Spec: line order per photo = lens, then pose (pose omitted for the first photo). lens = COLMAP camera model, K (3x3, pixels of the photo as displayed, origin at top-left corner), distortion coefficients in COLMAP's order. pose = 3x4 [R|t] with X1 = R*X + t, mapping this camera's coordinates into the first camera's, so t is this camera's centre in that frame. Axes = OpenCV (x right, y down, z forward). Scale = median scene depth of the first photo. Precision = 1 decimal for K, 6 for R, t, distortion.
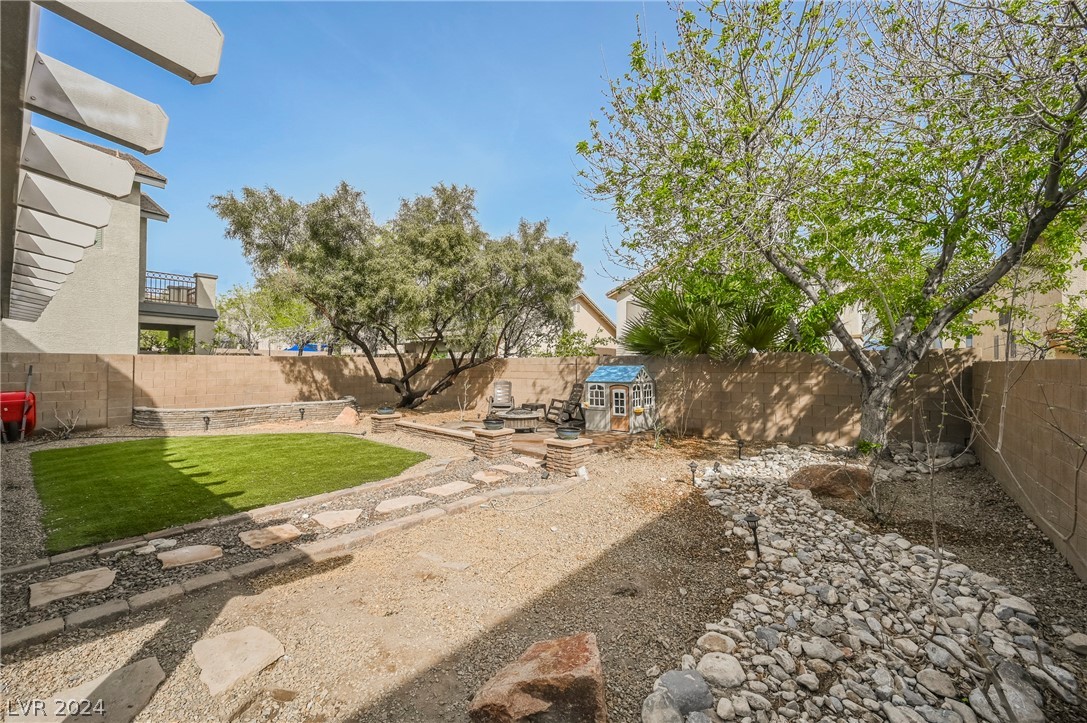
lens RADIAL K [[442.9, 0, 543.5], [0, 442.9, 361.5], [0, 0, 1]] dist [-0.001785, 0.000519]
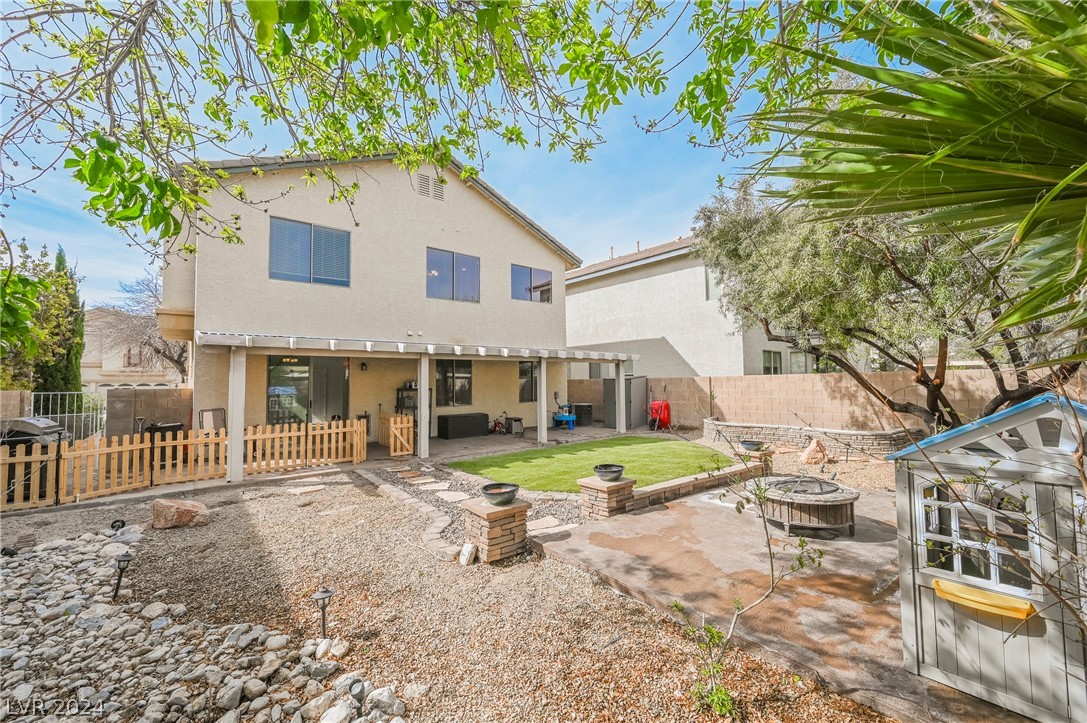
lens RADIAL K [[442.9, 0, 543.5], [0, 442.9, 361.5], [0, 0, 1]] dist [-0.001785, 0.000519]
pose [[-0.202887, -0.050086, -0.977920, 0.514484], [0.022461, 0.998190, -0.055784, 0.001813], [0.978945, -0.033283, -0.201395, 0.843604]]
